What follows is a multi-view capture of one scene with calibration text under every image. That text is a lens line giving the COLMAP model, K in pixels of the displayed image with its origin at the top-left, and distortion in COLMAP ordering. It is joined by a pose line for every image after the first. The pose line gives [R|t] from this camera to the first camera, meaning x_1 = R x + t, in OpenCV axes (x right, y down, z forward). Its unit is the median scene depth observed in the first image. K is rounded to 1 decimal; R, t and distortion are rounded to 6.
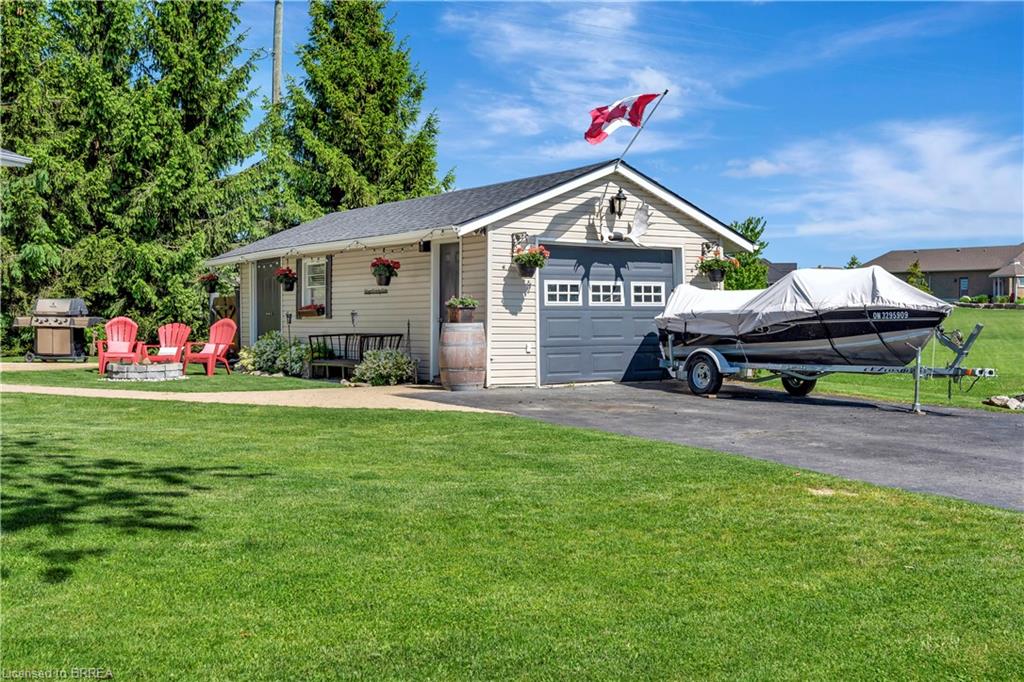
lens RADIAL K [[1211.0, 0, 513.9], [0, 1211.0, 336.7], [0, 0, 1]] dist [0.050910, 0.000000]
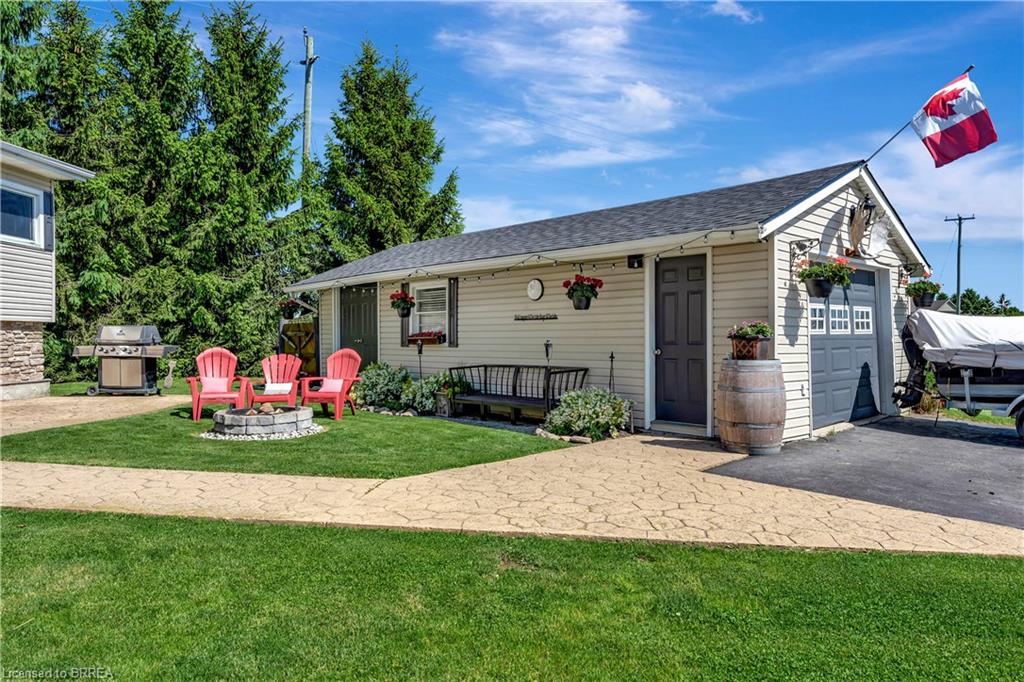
lens RADIAL K [[666.6, 0, 509.7], [0, 666.6, 342.7], [0, 0, 1]] dist [0.004242, 0.005321]
pose [[0.980645, -0.004718, 0.195740, -0.157708], [0.005539, 0.999978, -0.003647, -0.012278], [-0.195718, 0.004661, 0.980649, 0.376396]]
